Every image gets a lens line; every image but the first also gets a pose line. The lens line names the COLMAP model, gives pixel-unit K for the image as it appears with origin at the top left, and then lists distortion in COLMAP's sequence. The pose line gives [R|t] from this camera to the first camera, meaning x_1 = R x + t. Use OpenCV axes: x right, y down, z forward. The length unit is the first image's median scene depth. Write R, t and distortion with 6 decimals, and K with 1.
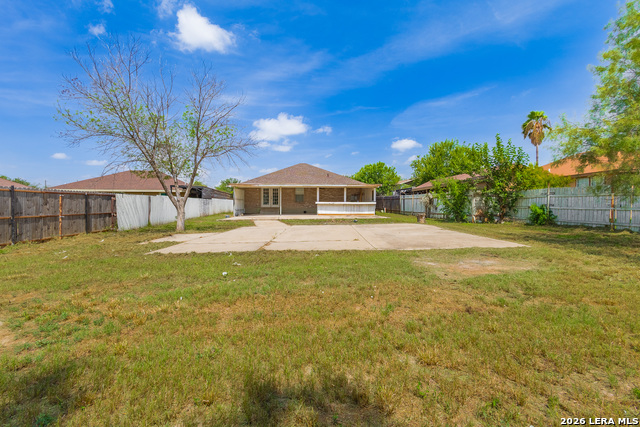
lens RADIAL K [[293.1, 0, 322.6], [0, 293.1, 216.9], [0, 0, 1]] dist [0.001804, -0.000046]
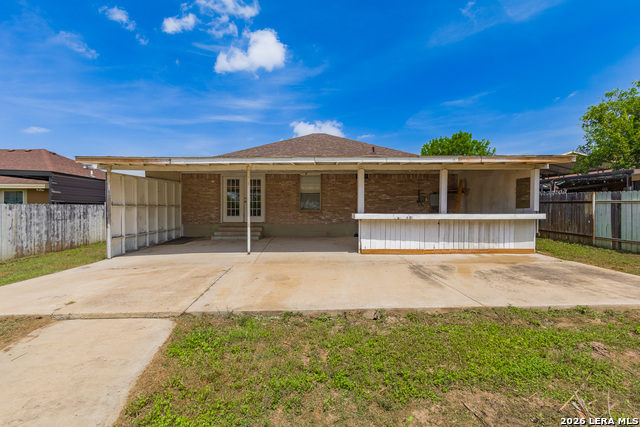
lens RADIAL K [[293.1, 0, 318.1], [0, 293.1, 208.2], [0, 0, 1]] dist [0.001804, -0.000046]
pose [[0.997954, -0.003847, -0.063814, -0.040130], [0.001772, 0.999469, -0.032541, -0.041875], [0.063905, 0.032362, 0.997431, 0.596499]]
